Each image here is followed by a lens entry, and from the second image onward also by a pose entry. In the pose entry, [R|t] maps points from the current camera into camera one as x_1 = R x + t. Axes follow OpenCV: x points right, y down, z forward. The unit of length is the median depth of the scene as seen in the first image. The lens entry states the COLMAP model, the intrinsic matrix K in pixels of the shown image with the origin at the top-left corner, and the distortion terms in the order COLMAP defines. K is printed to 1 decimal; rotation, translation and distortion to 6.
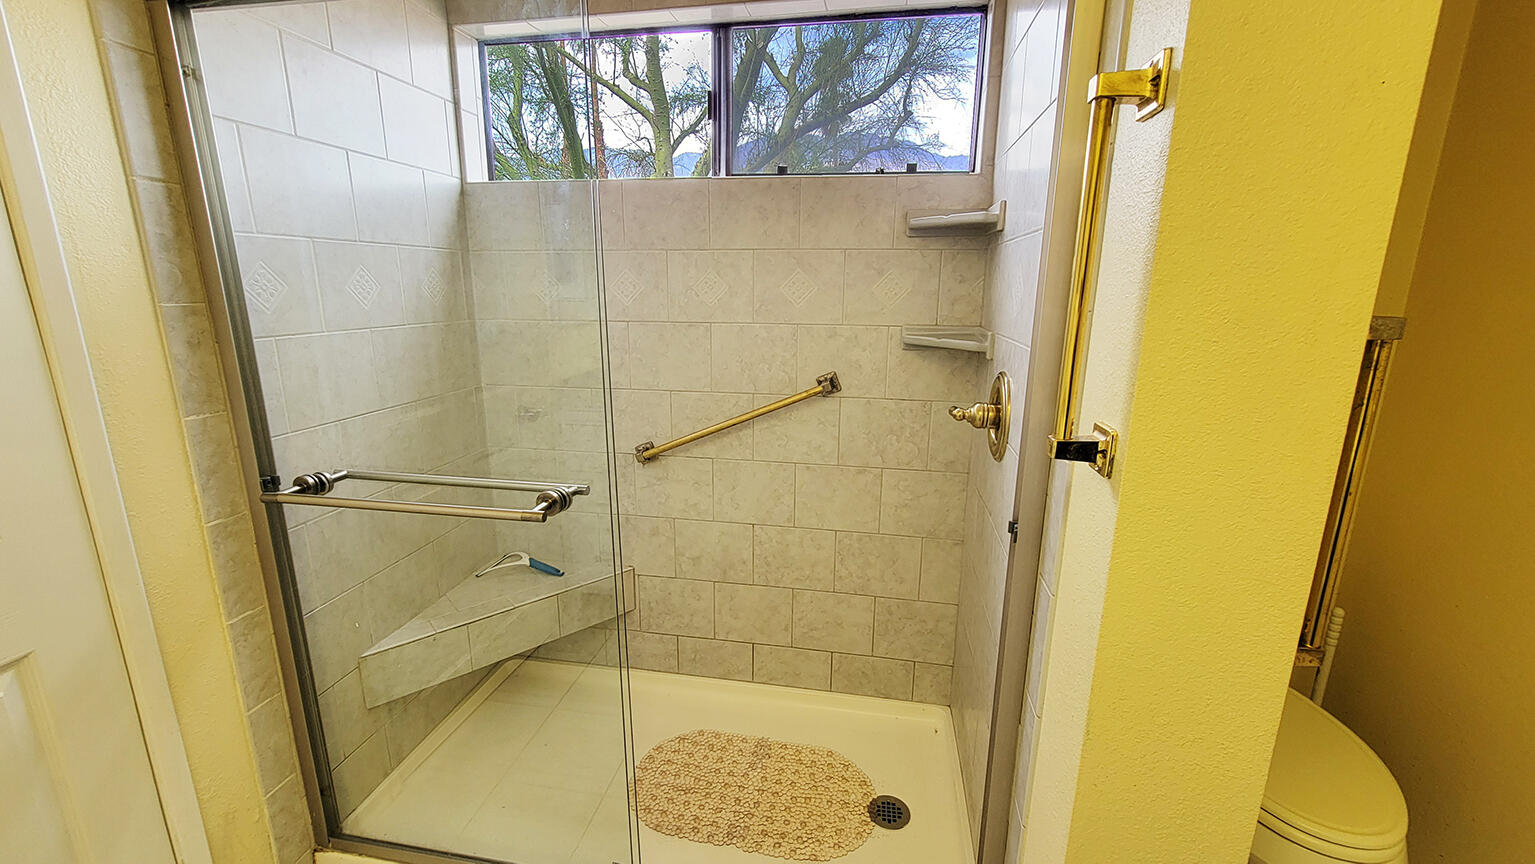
lens RADIAL K [[625.9, 0, 768.5], [0, 625.9, 437.1], [0, 0, 1]] dist [-0.008649, 0.000534]
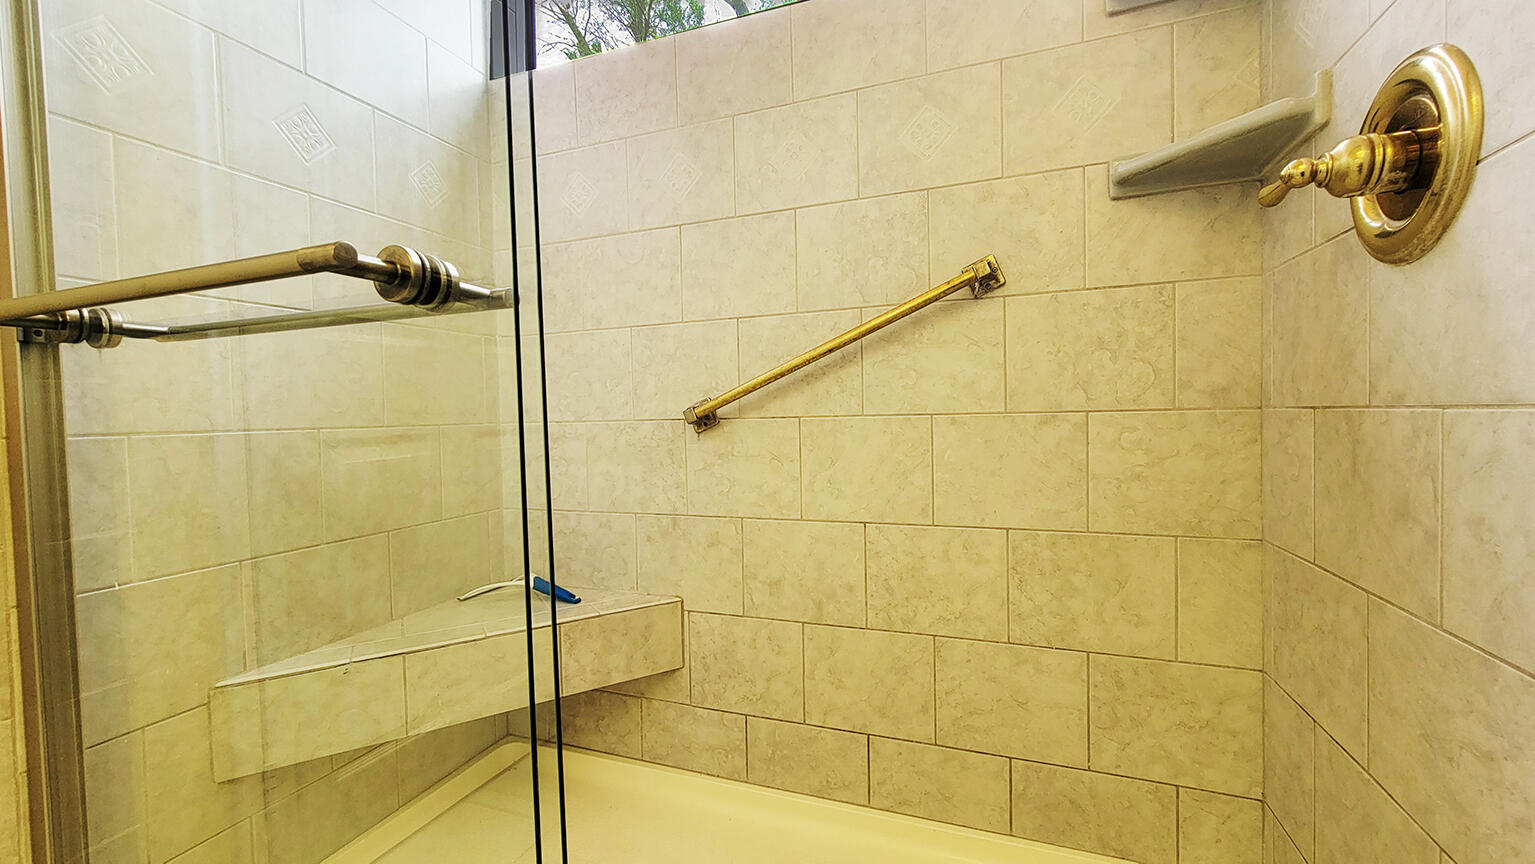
lens RADIAL K [[625.9, 0, 768.6], [0, 625.9, 430.5], [0, 0, 1]] dist [-0.008649, 0.000534]
pose [[0.982274, -0.023068, -0.186028, -0.000473], [-0.015209, 0.979320, -0.201746, 0.180733], [0.186834, 0.201000, 0.961609, 0.378993]]
